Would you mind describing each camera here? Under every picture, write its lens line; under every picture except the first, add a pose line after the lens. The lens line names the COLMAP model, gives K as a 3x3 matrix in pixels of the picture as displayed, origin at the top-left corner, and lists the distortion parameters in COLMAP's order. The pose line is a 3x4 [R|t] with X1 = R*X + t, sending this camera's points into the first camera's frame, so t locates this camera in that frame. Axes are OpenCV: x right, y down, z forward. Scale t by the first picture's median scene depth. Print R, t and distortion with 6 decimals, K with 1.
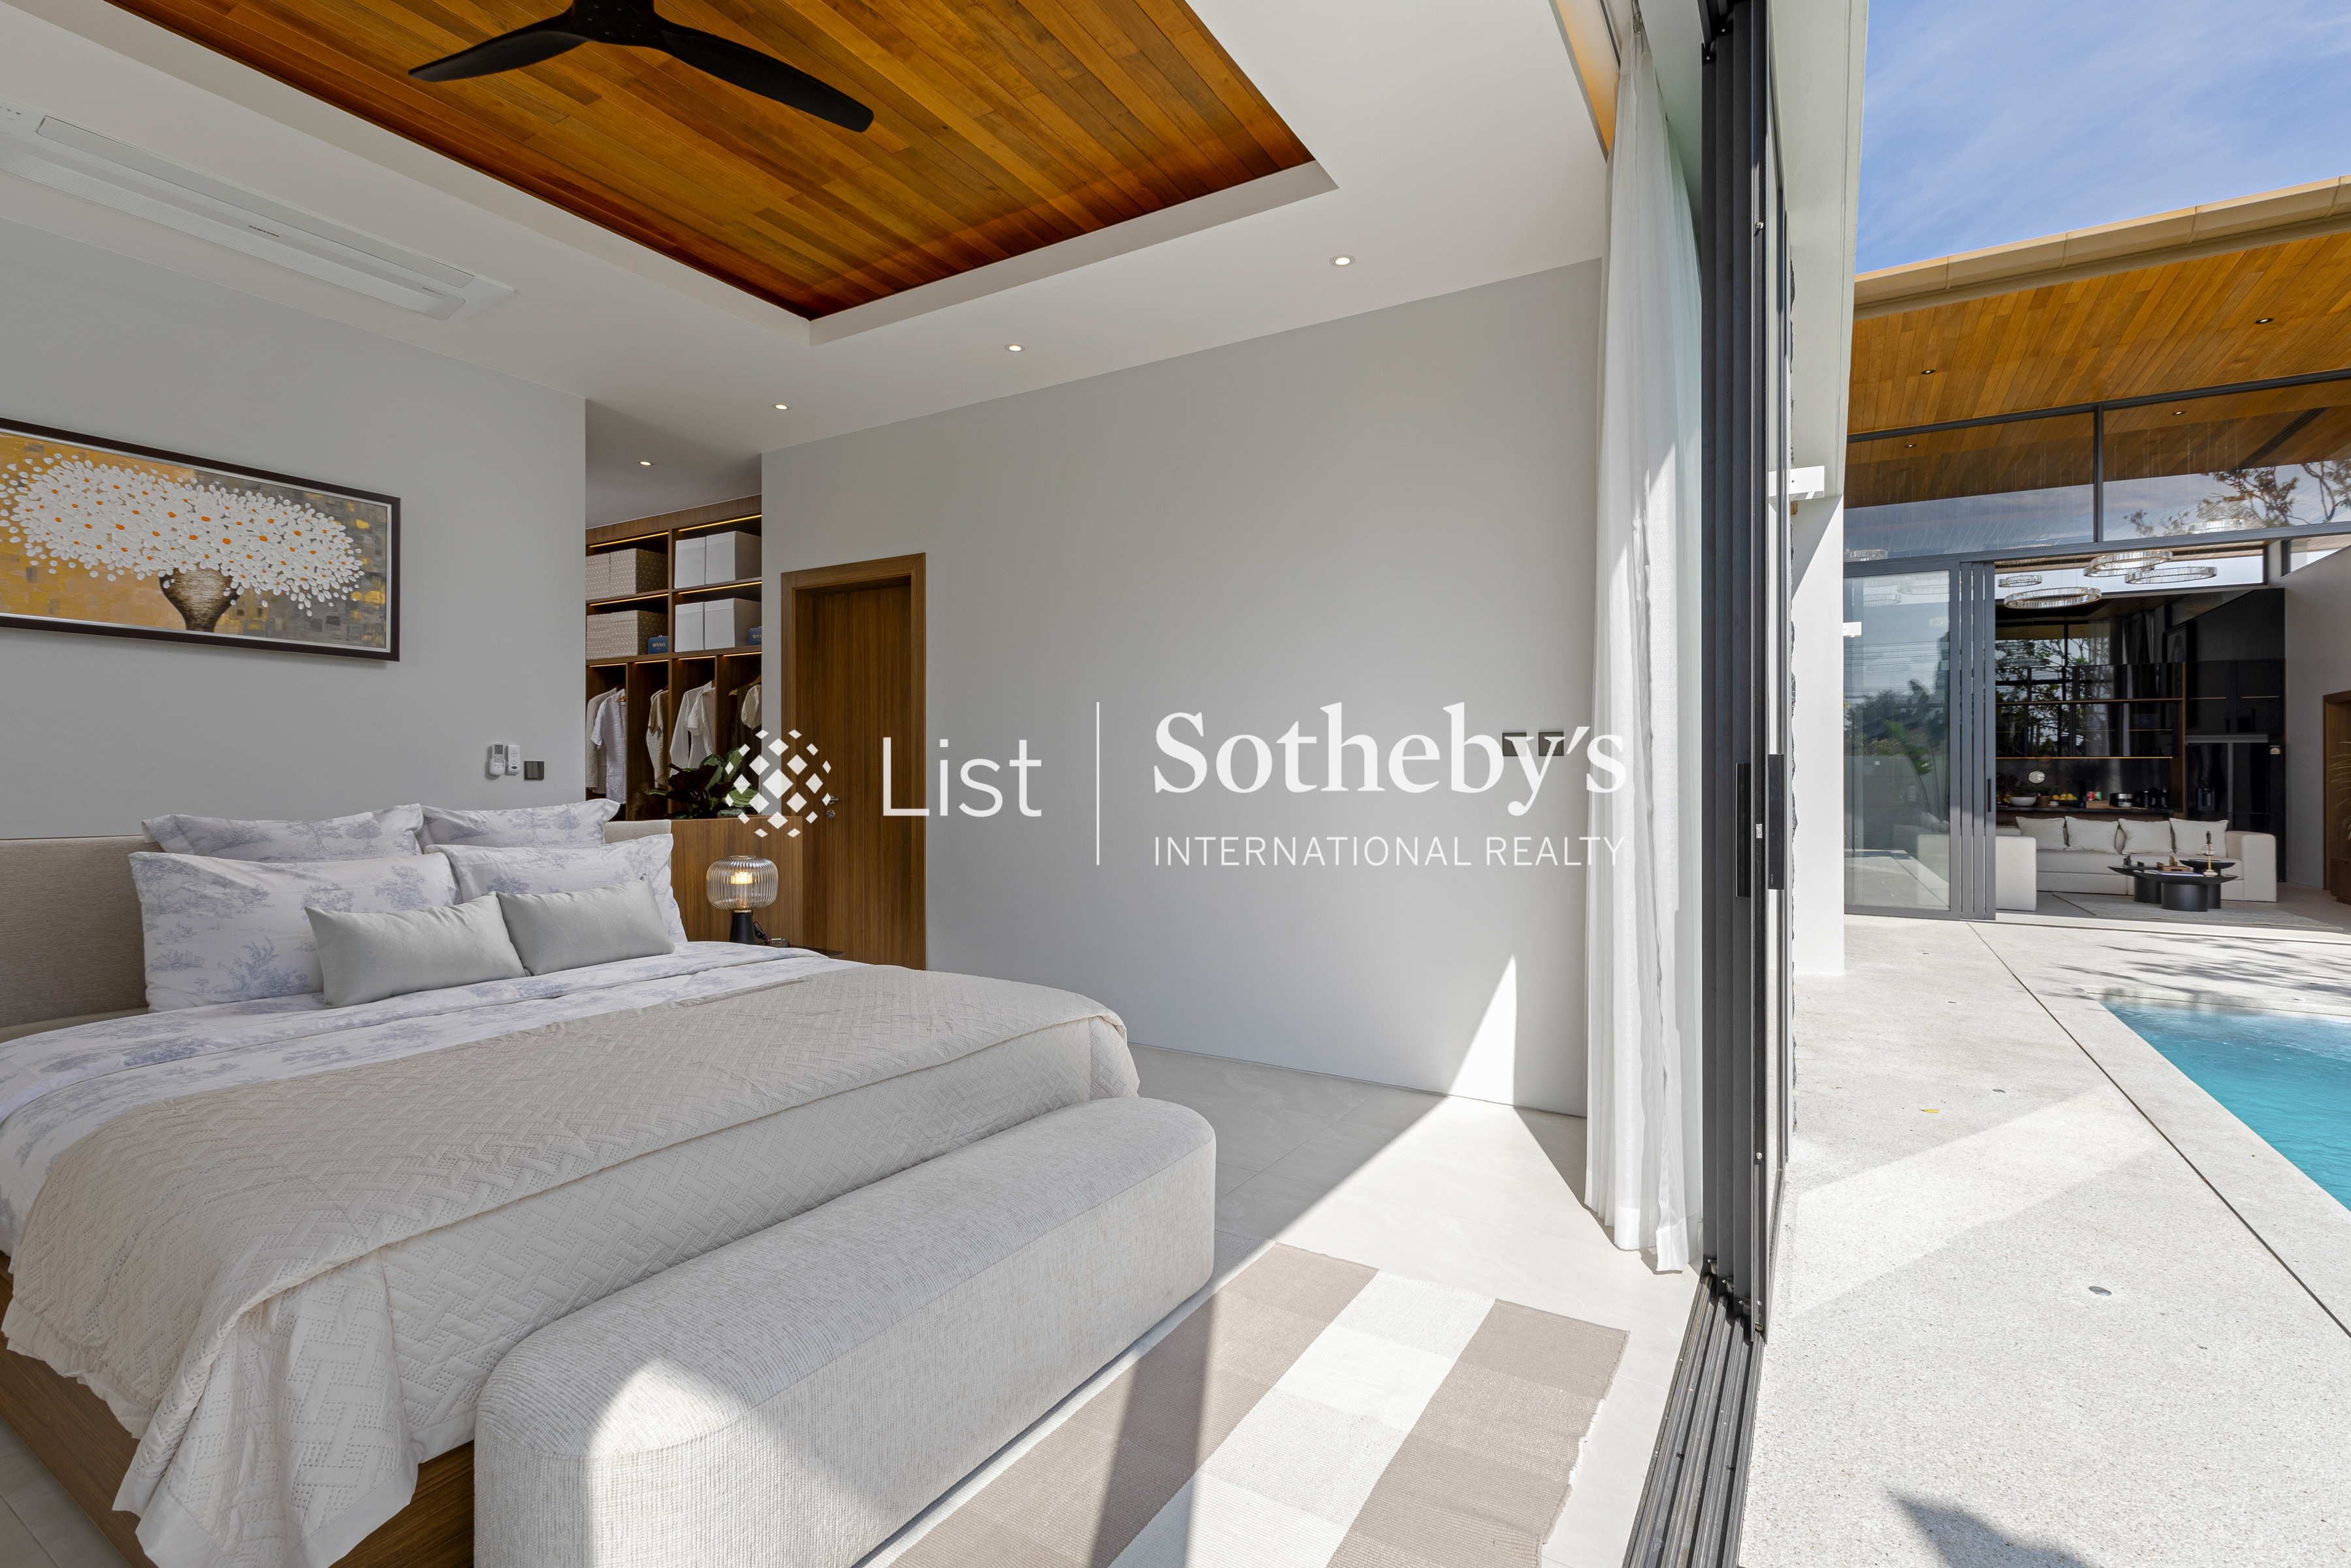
lens RADIAL K [[1069.3, 0, 1209.8], [0, 1069.3, 775.4], [0, 0, 1]] dist [0.001937, -0.001266]
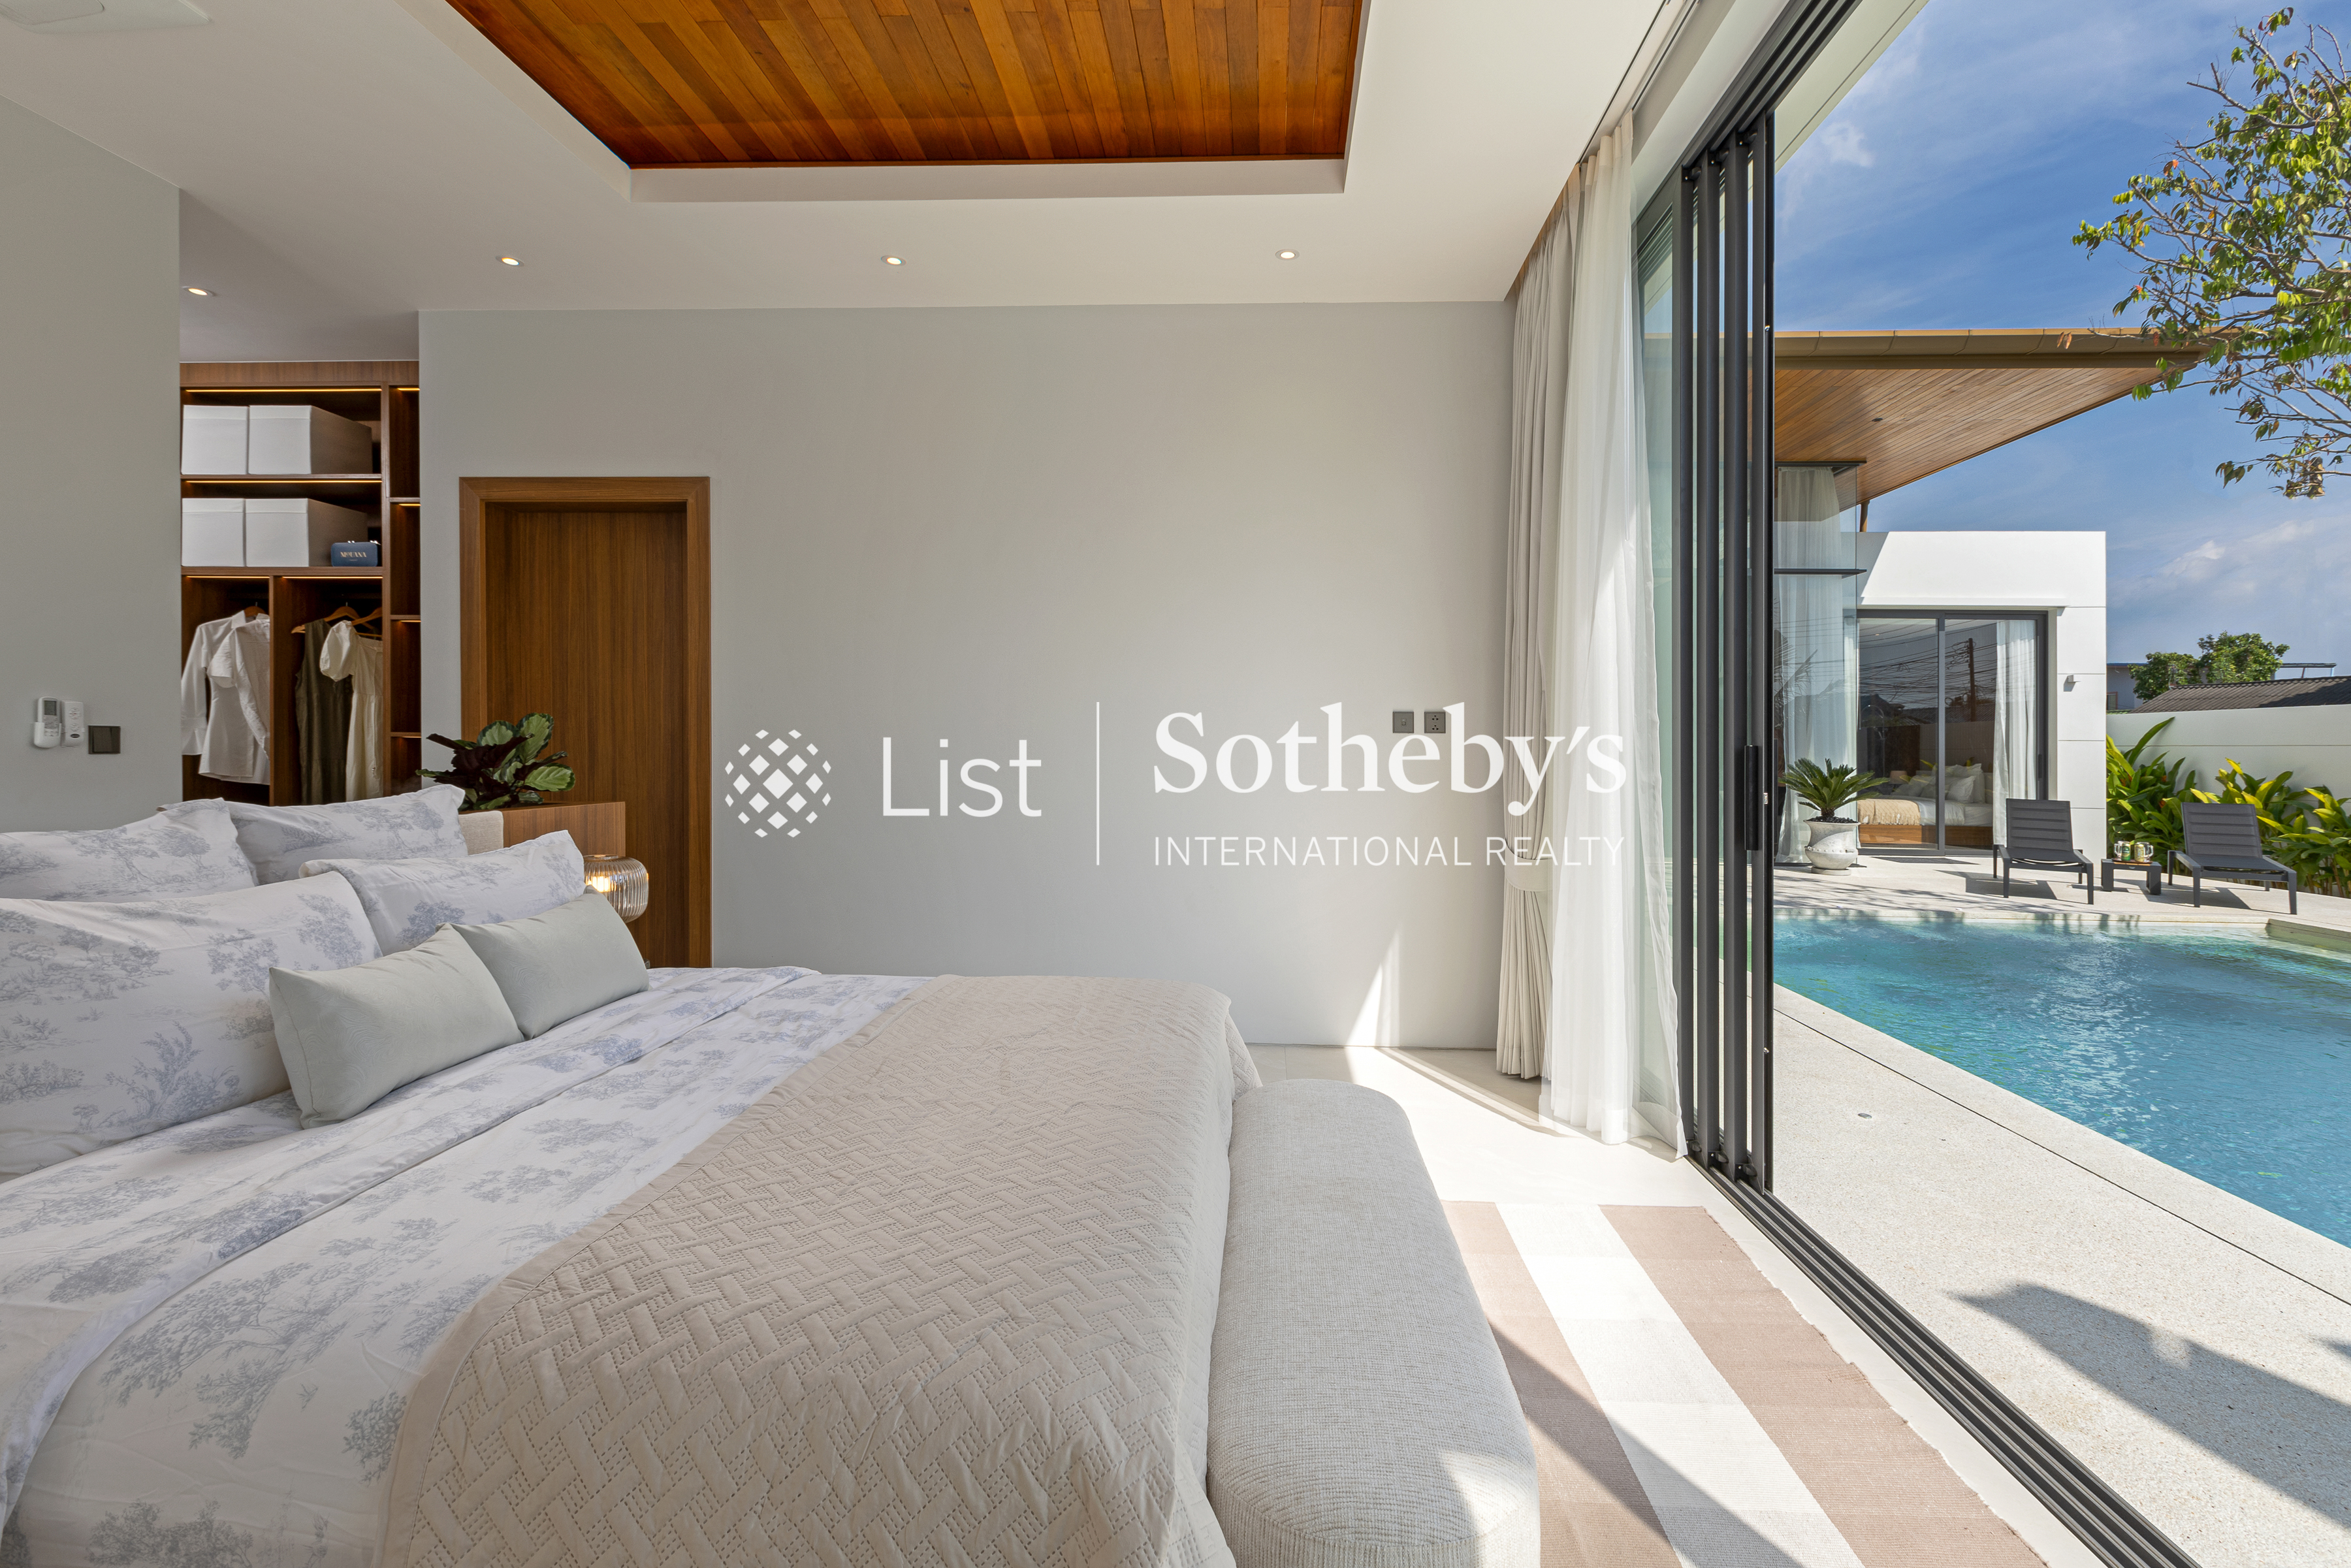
lens RADIAL K [[1069.3, 0, 1220.1], [0, 1069.3, 749.7], [0, 0, 1]] dist [0.001937, -0.001266]
pose [[0.877504, 0.000813, 0.479569, -0.428847], [-0.005245, 0.999955, 0.007902, -0.008986], [-0.479541, -0.009449, 0.877469, 0.116752]]
